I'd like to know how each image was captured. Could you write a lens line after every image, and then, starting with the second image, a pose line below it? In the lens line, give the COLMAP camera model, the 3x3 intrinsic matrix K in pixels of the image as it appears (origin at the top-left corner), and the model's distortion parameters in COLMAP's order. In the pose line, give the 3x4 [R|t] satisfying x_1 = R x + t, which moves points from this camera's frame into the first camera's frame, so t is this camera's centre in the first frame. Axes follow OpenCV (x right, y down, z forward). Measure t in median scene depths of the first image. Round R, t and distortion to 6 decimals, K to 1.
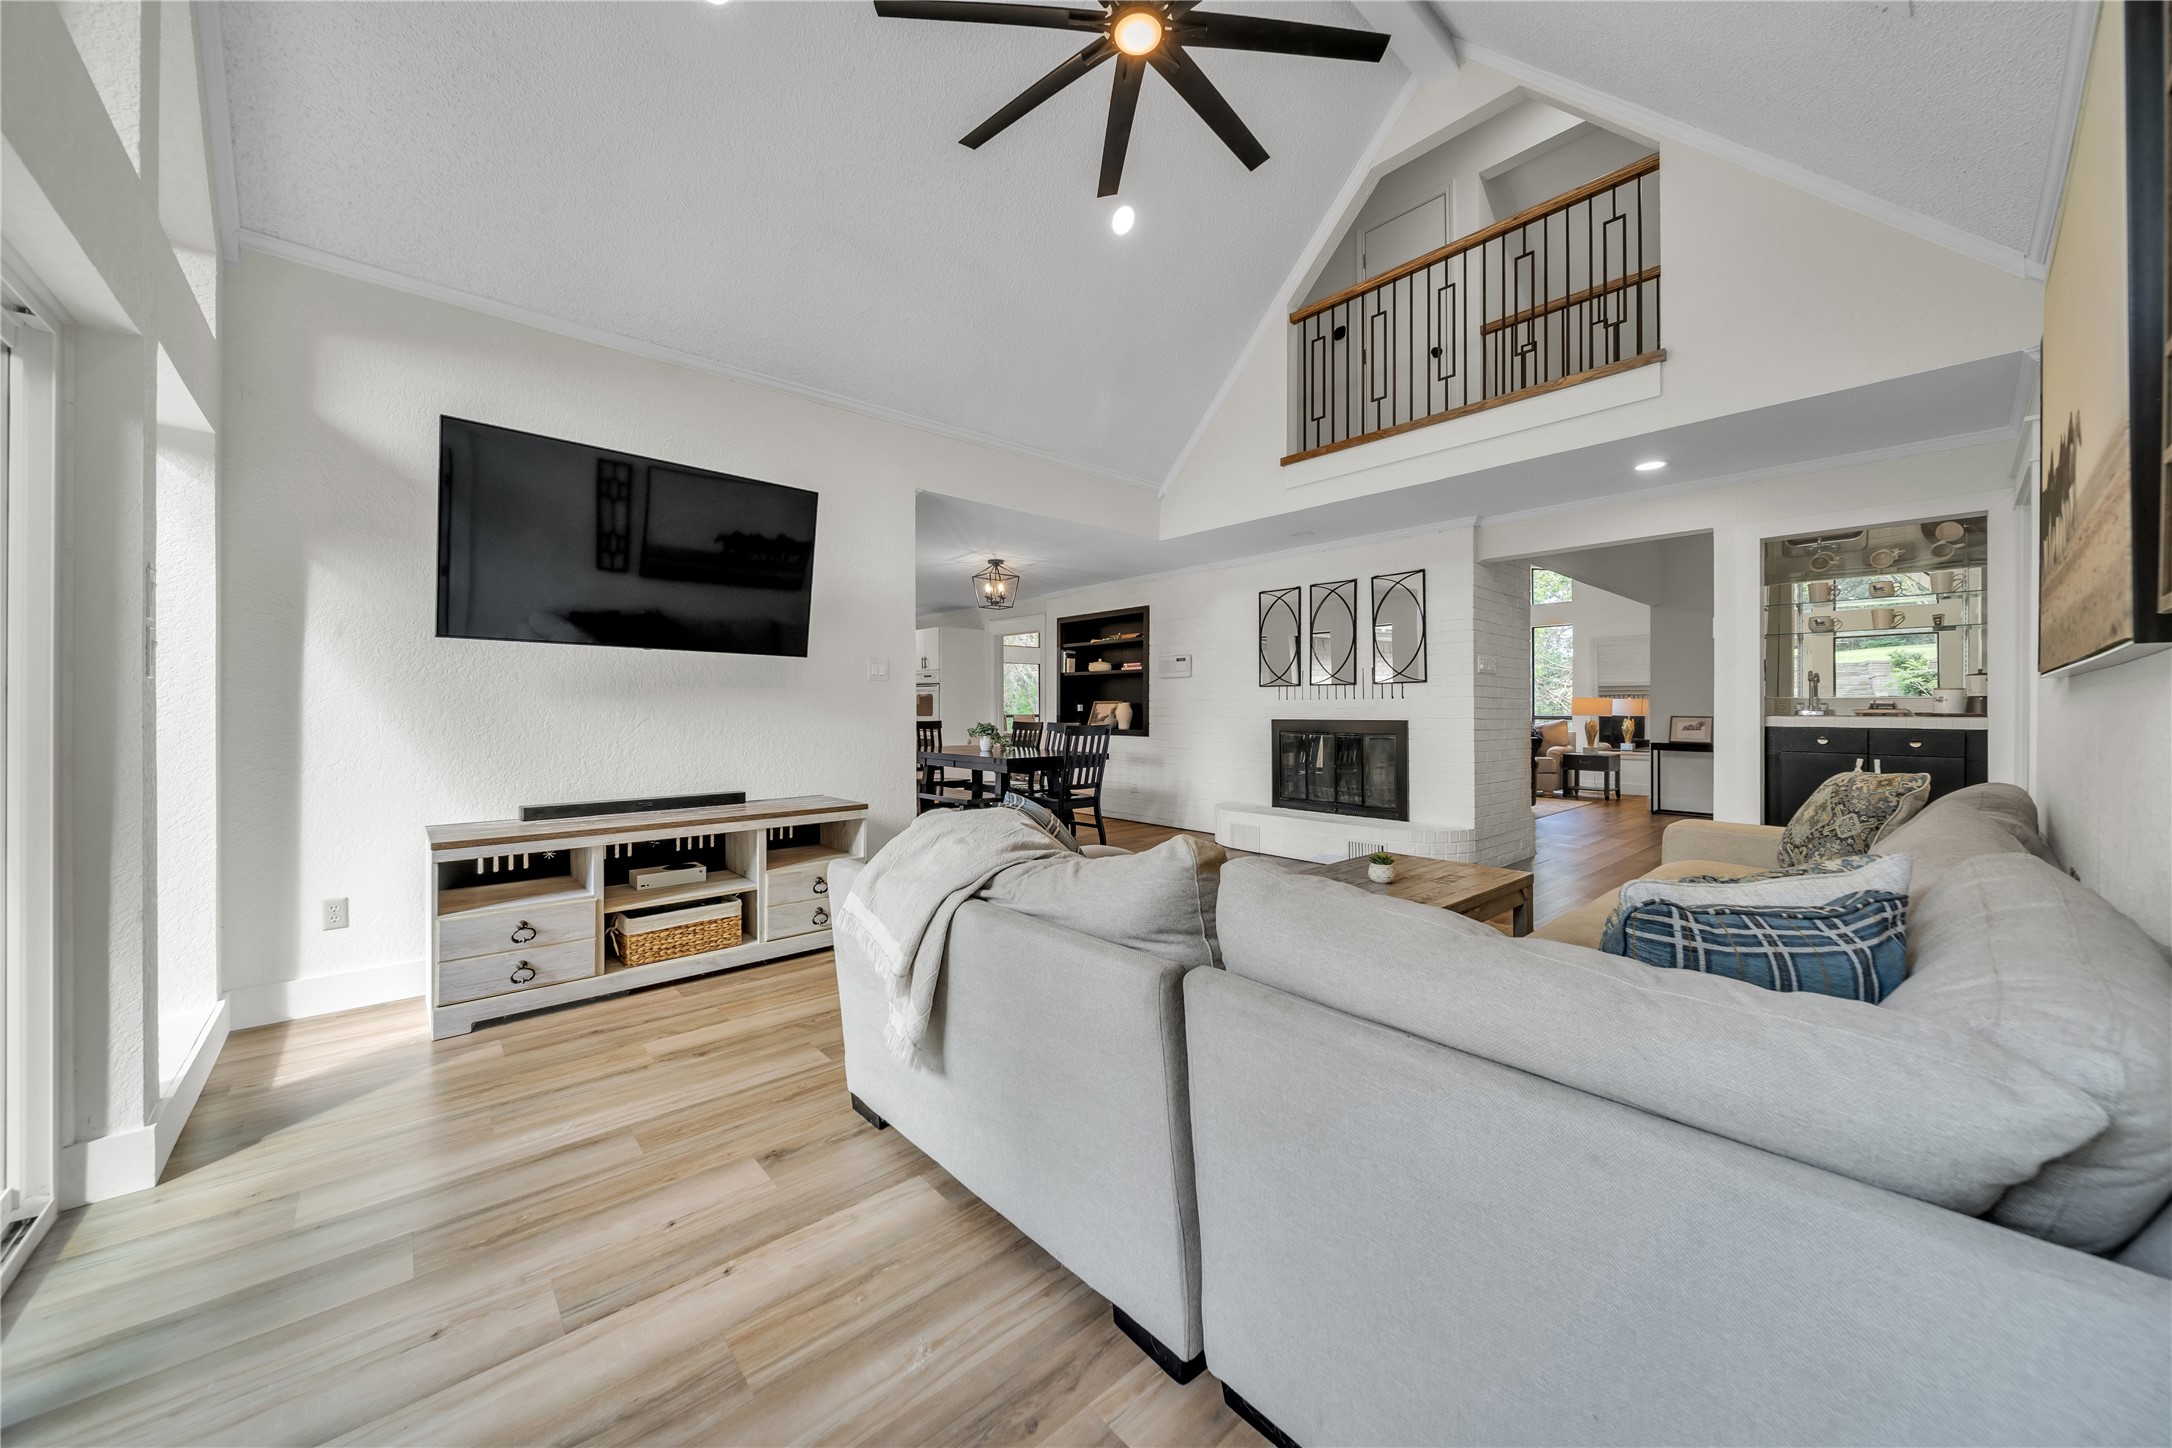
lens RADIAL K [[770.3, 0, 1087.3], [0, 770.3, 716.8], [0, 0, 1]] dist [0.002812, 0.000281]
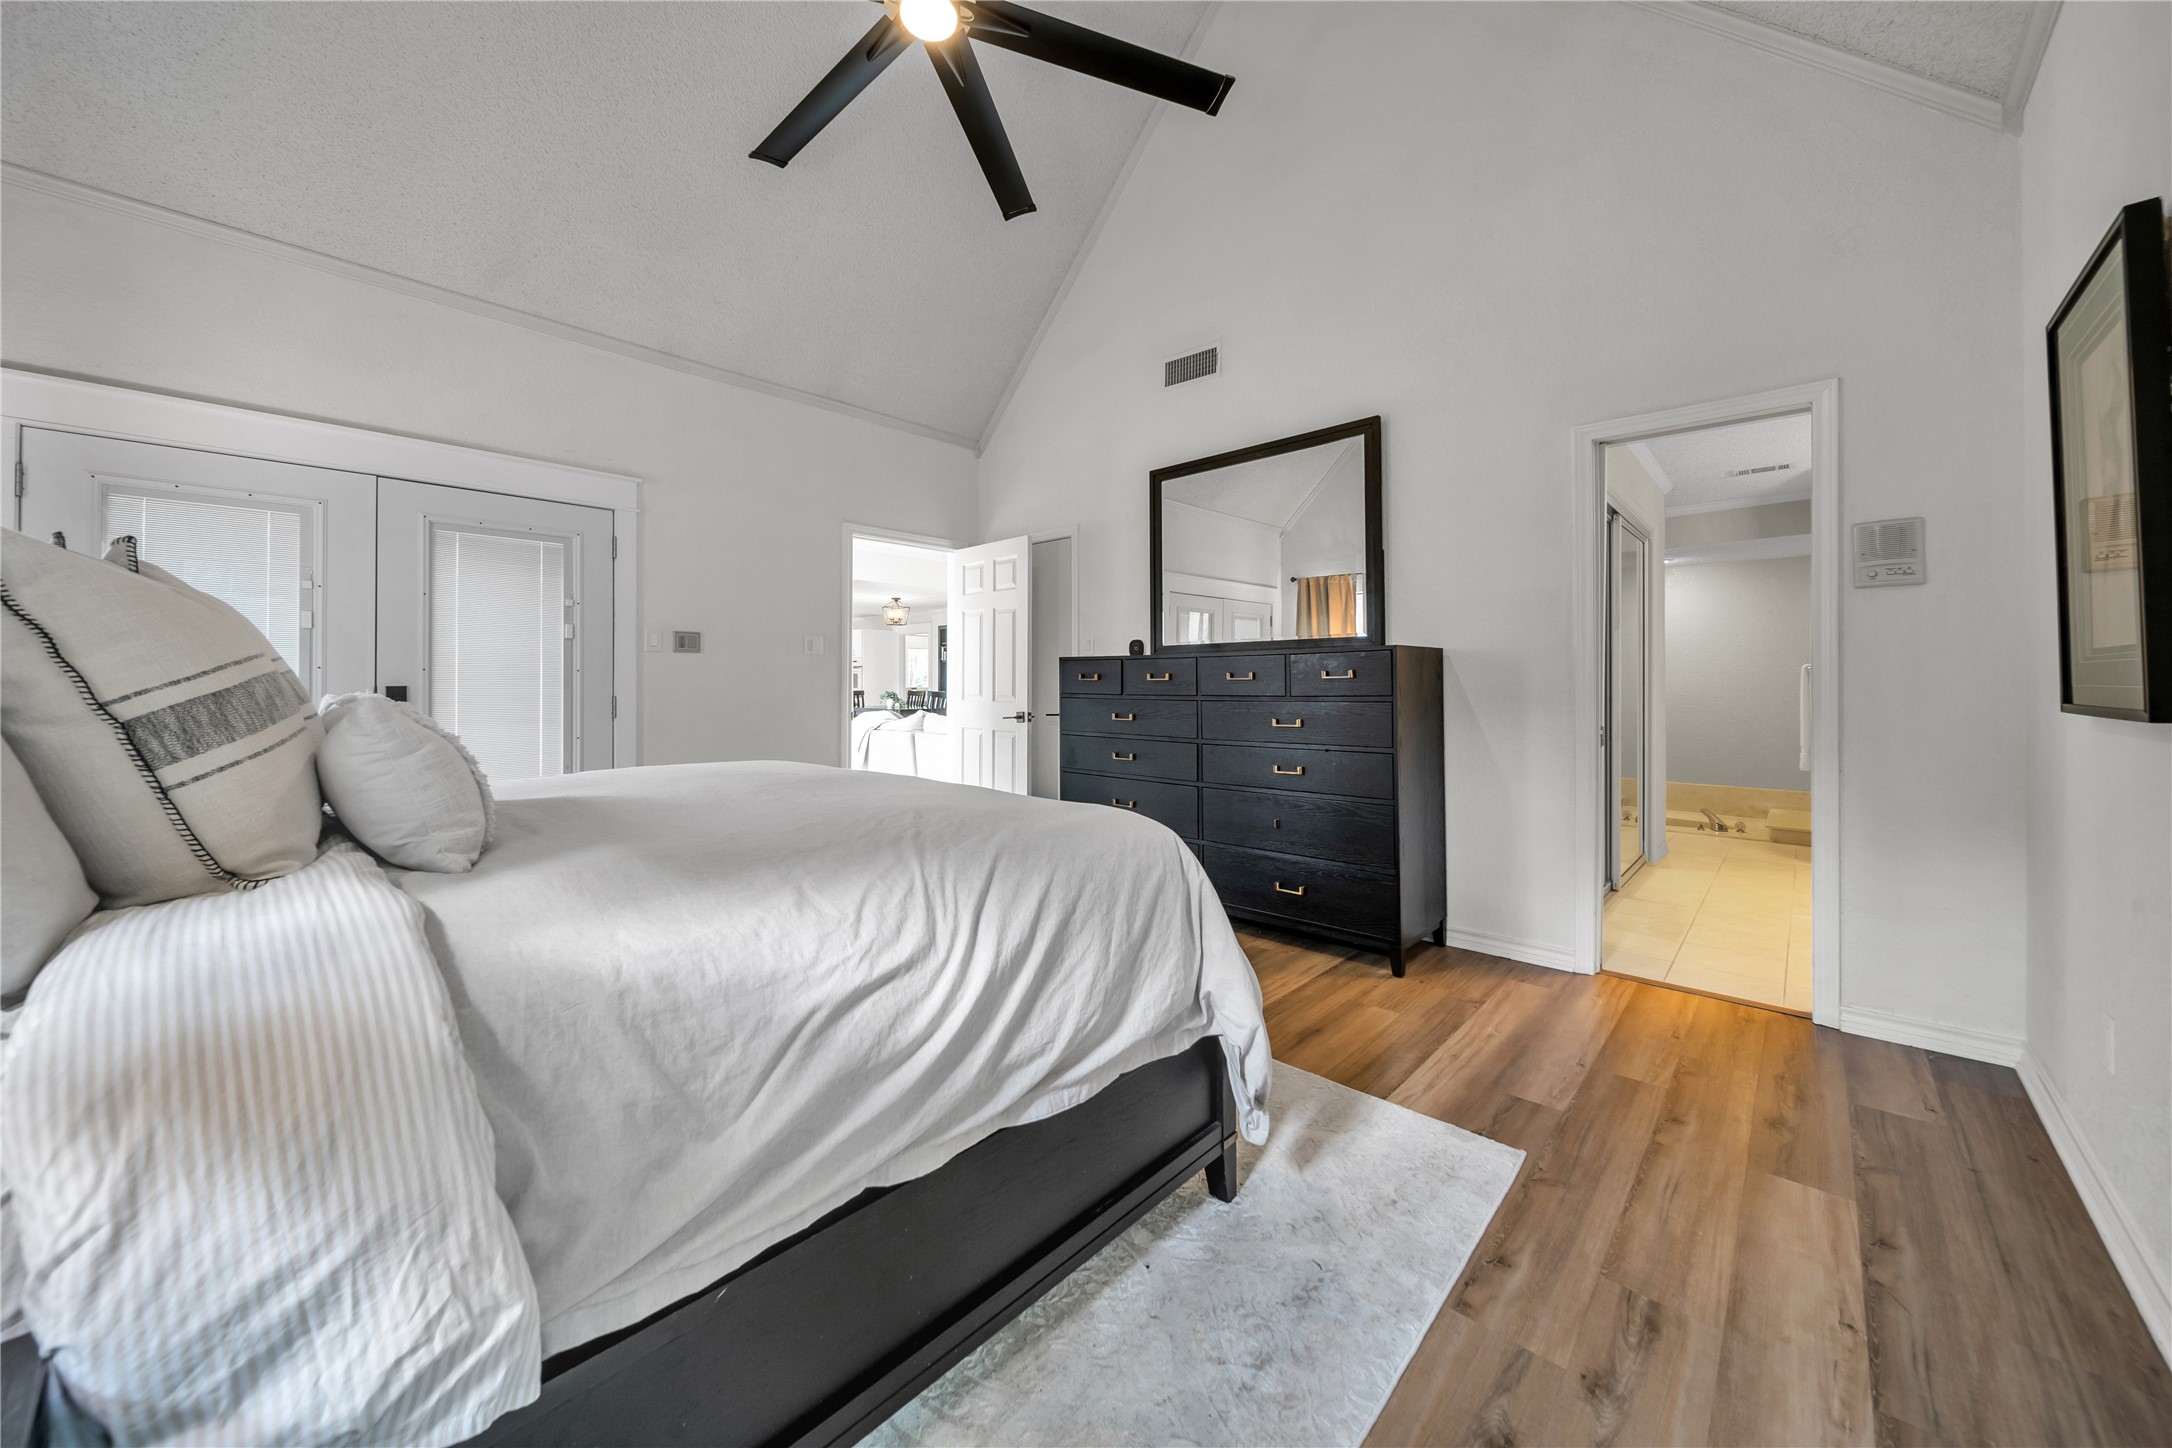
lens RADIAL K [[770.3, 0, 1087.8], [0, 770.3, 718.2], [0, 0, 1]] dist [0.002812, 0.000281]
pose [[0.995130, -0.000426, 0.098572, 0.140004], [-0.003156, 0.999340, 0.036177, 0.004078], [-0.098523, -0.036312, 0.994472, -0.778582]]
